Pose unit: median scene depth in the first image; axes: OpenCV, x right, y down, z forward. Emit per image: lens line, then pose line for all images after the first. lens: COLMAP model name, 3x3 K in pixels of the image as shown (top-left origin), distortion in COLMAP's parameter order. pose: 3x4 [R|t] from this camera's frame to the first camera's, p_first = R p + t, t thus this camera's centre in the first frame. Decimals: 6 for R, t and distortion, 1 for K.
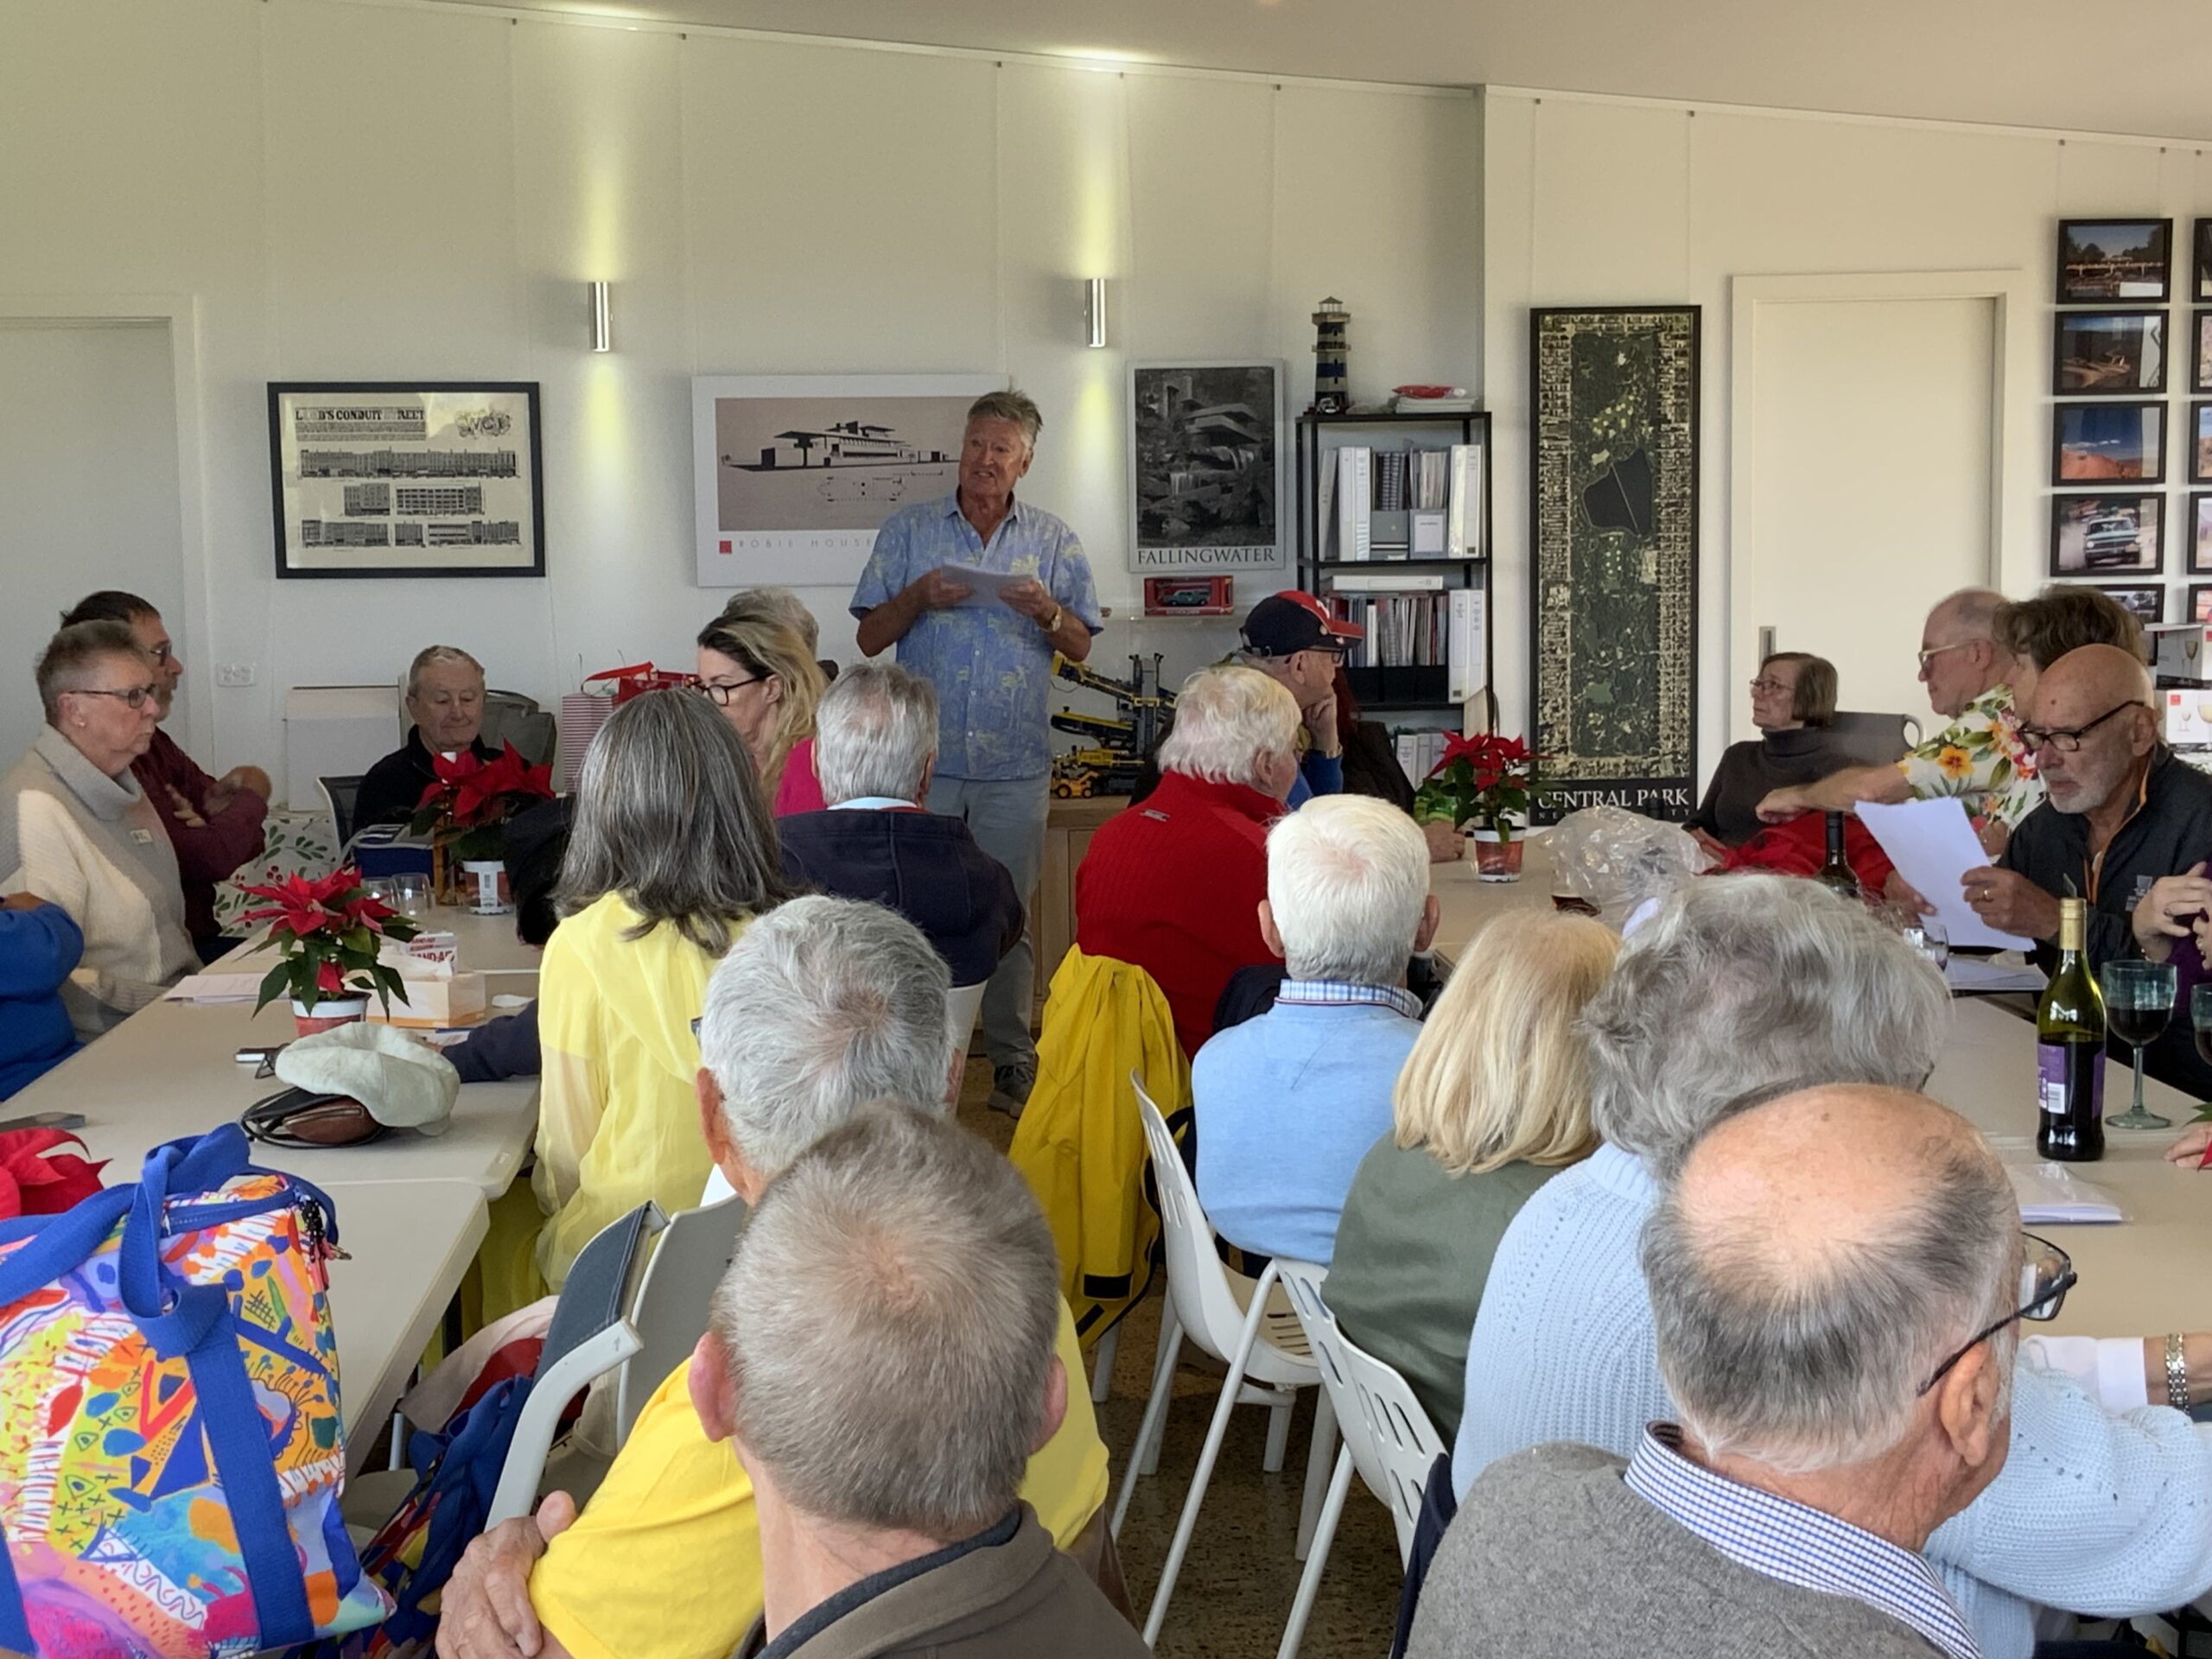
lens RADIAL K [[3300.6, 0, 1105.1], [0, 3300.6, 828.2], [0, 0, 1]] dist [0.068034, 0.000000]
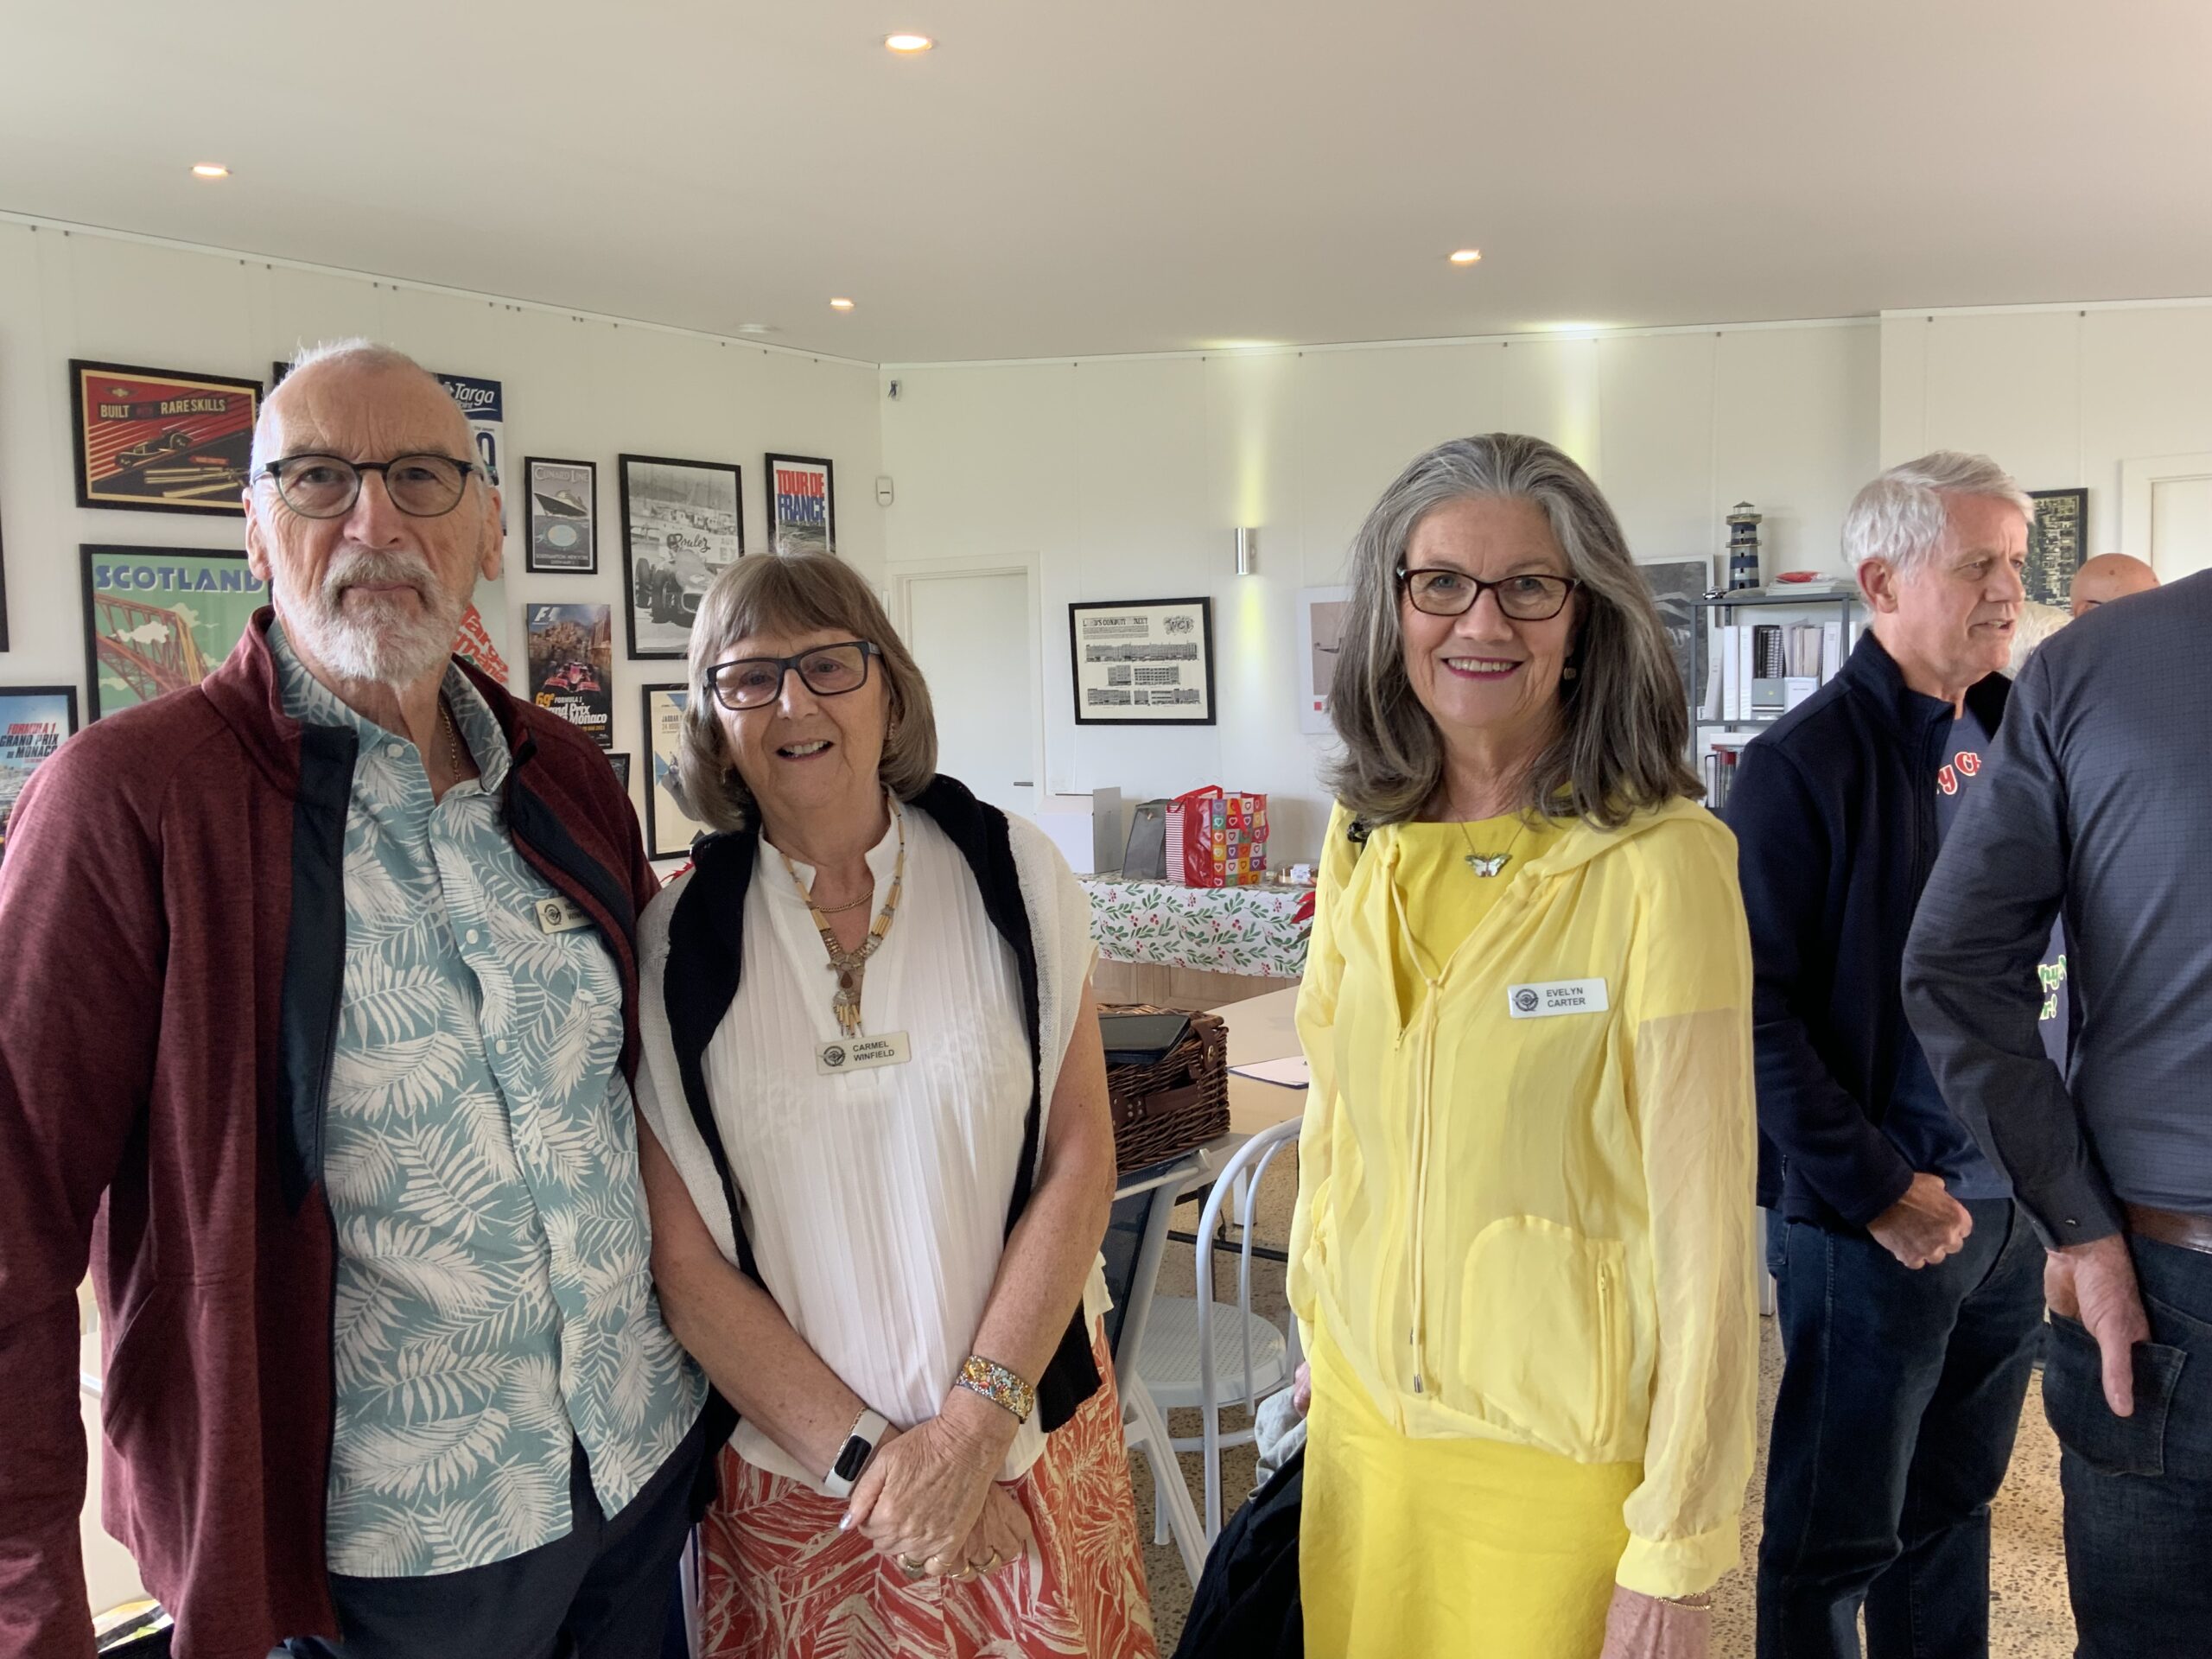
lens RADIAL K [[1882.8, 0, 1103.4], [0, 1882.8, 835.2], [0, 0, 1]] dist [-0.048856, -0.027164]
pose [[0.693315, 0.056640, -0.718405, 0.415970], [-0.049009, 0.998304, 0.031411, -0.050851], [0.718966, 0.013431, 0.694916, 0.371964]]
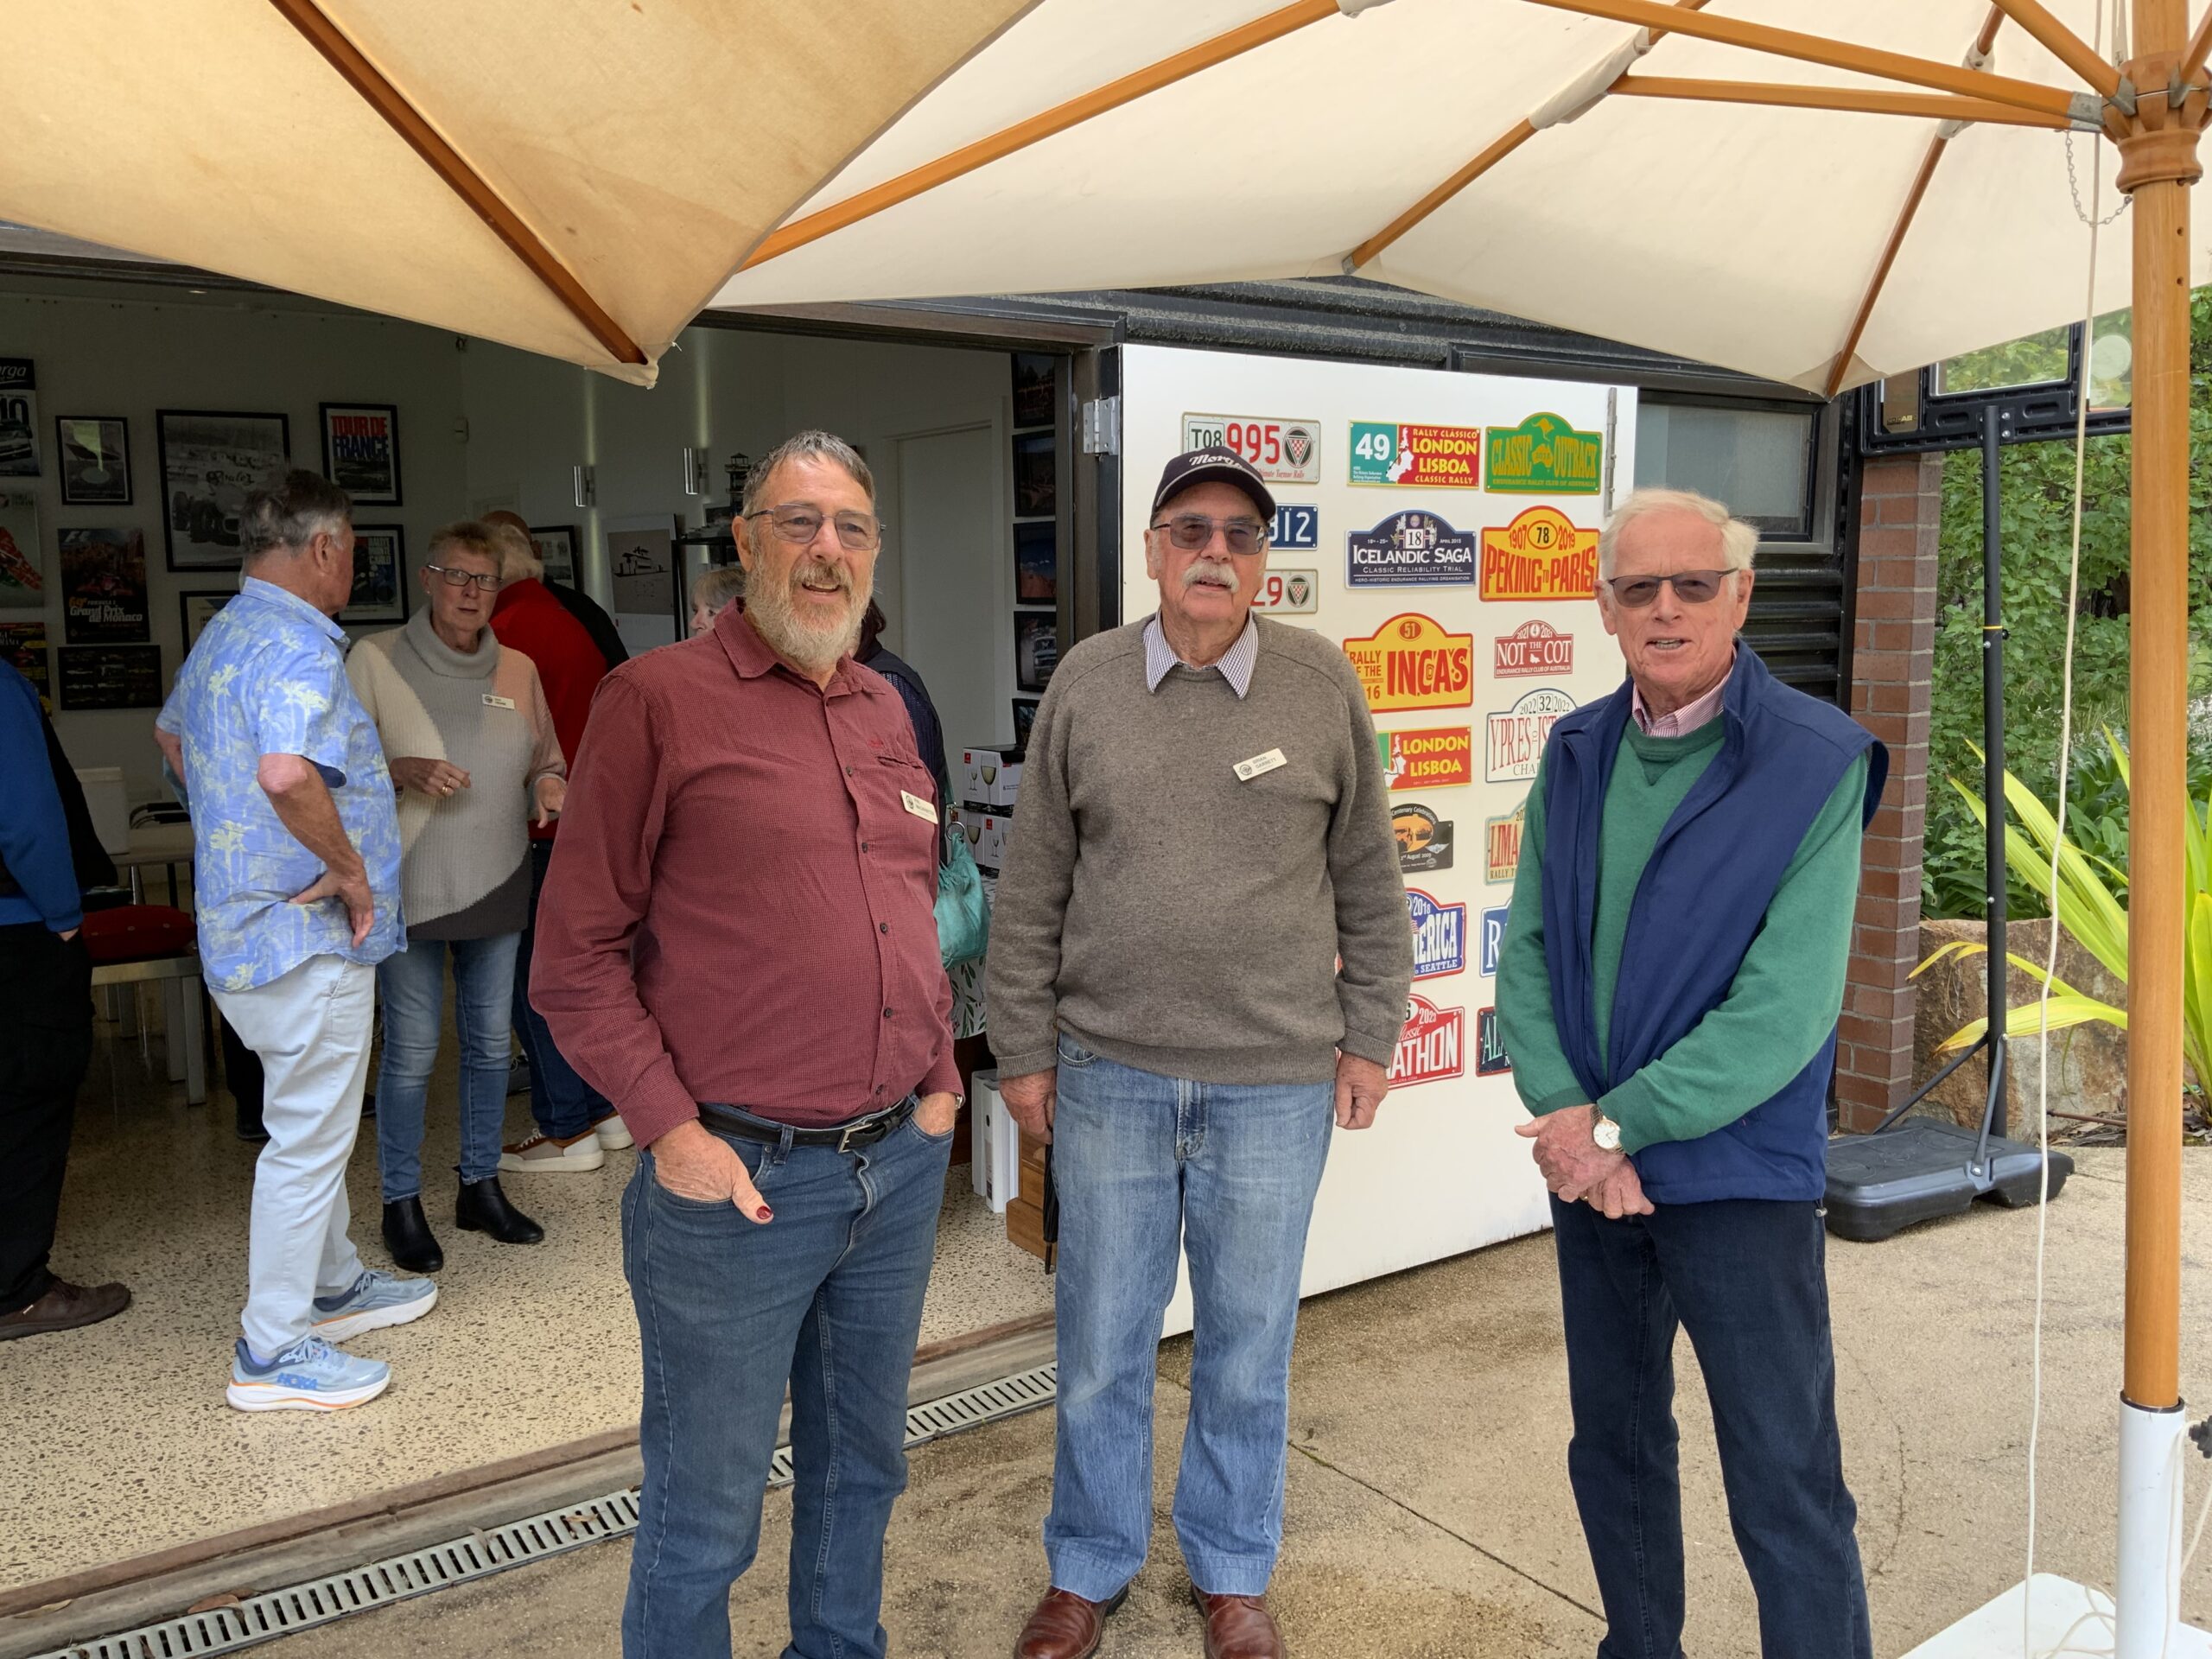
lens RADIAL K [[1882.8, 0, 1107.0], [0, 1882.8, 817.7], [0, 0, 1]] dist [-0.048856, -0.027164]
pose [[0.431026, 0.129030, -0.893066, 0.861021], [-0.085191, 0.991122, 0.102080, -0.107673], [0.898309, 0.032082, 0.438192, 0.830900]]
